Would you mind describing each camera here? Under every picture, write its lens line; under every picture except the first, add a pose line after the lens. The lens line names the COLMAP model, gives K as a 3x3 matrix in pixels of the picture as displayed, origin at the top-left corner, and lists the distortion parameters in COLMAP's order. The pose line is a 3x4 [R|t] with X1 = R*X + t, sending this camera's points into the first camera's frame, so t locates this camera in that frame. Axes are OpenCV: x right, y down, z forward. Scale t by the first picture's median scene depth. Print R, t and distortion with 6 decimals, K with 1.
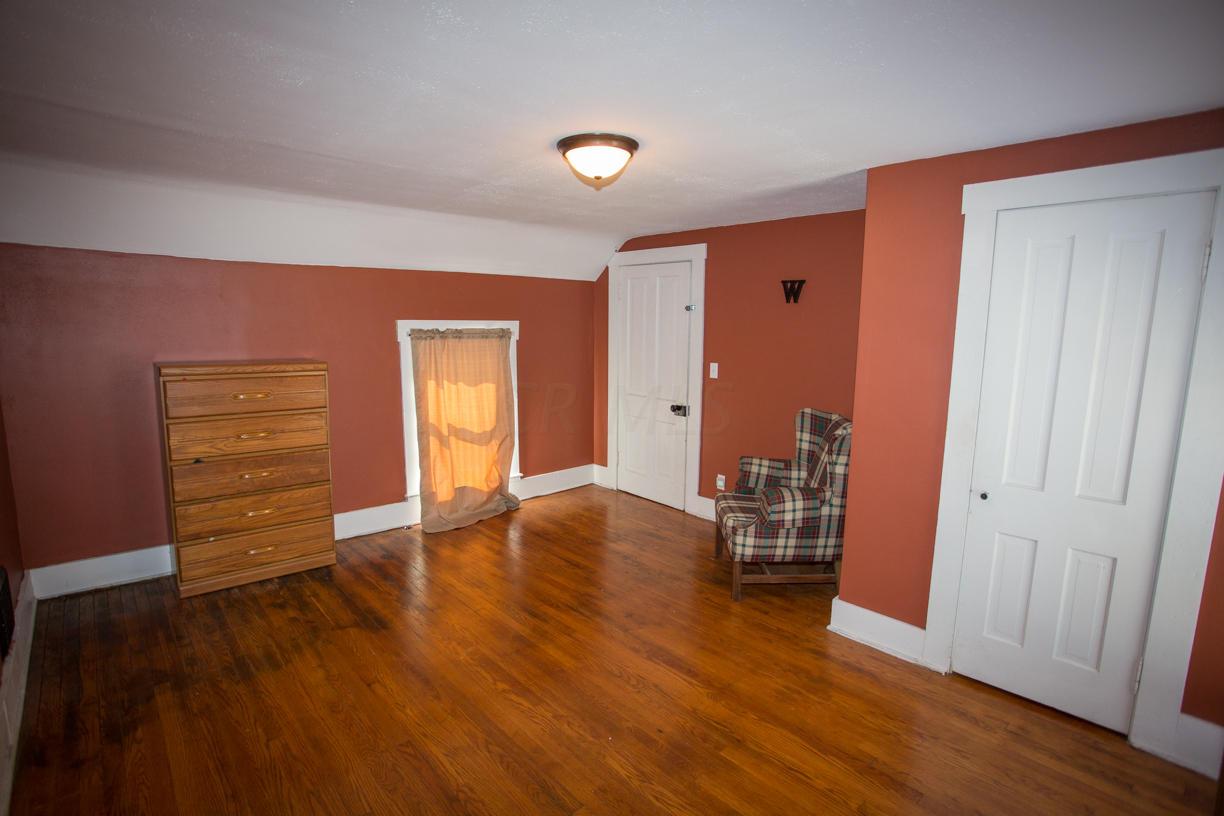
lens RADIAL K [[596.7, 0, 609.6], [0, 596.7, 403.9], [0, 0, 1]] dist [-0.069559, 0.027144]
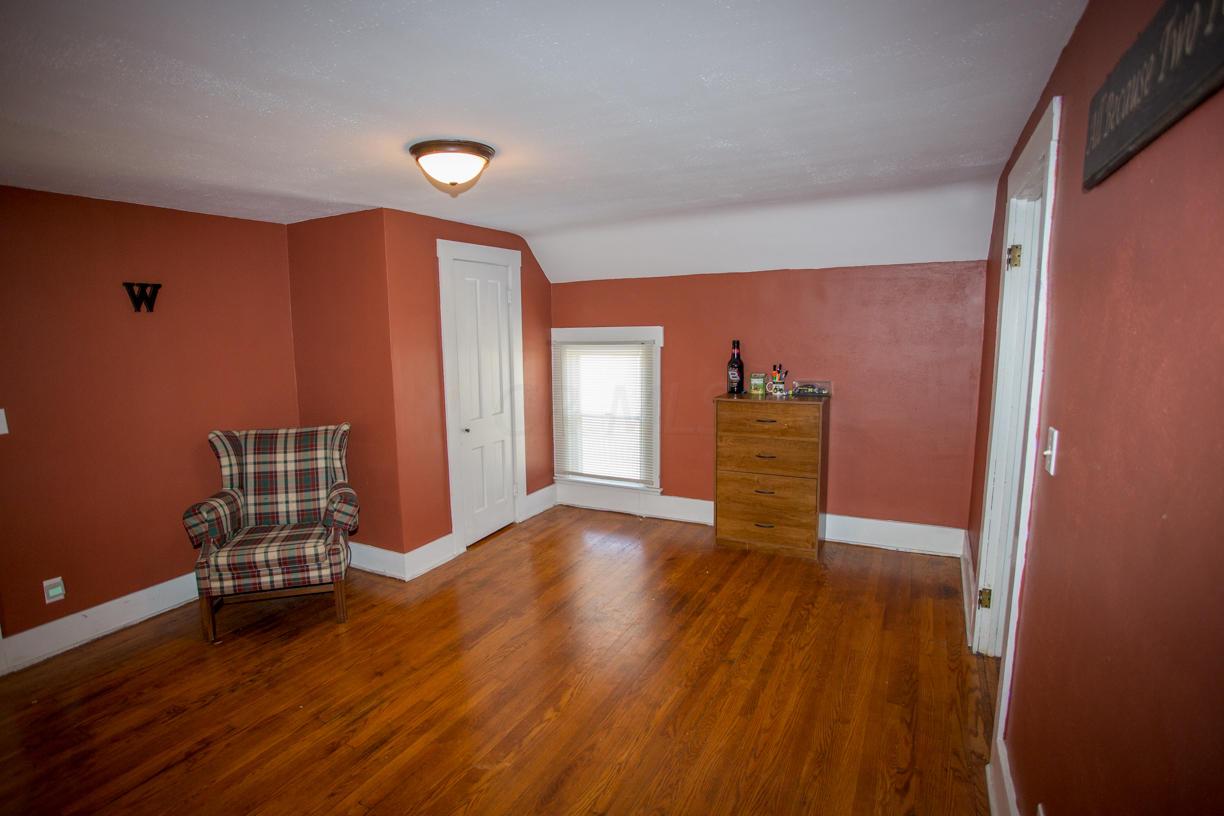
lens RADIAL K [[596.7, 0, 602.5], [0, 596.7, 413.0], [0, 0, 1]] dist [-0.069559, 0.027144]
pose [[-0.329283, -0.142189, 0.933464, -0.642990], [0.147432, 0.968729, 0.199568, -0.104108], [-0.932650, 0.203337, -0.298022, 0.691946]]
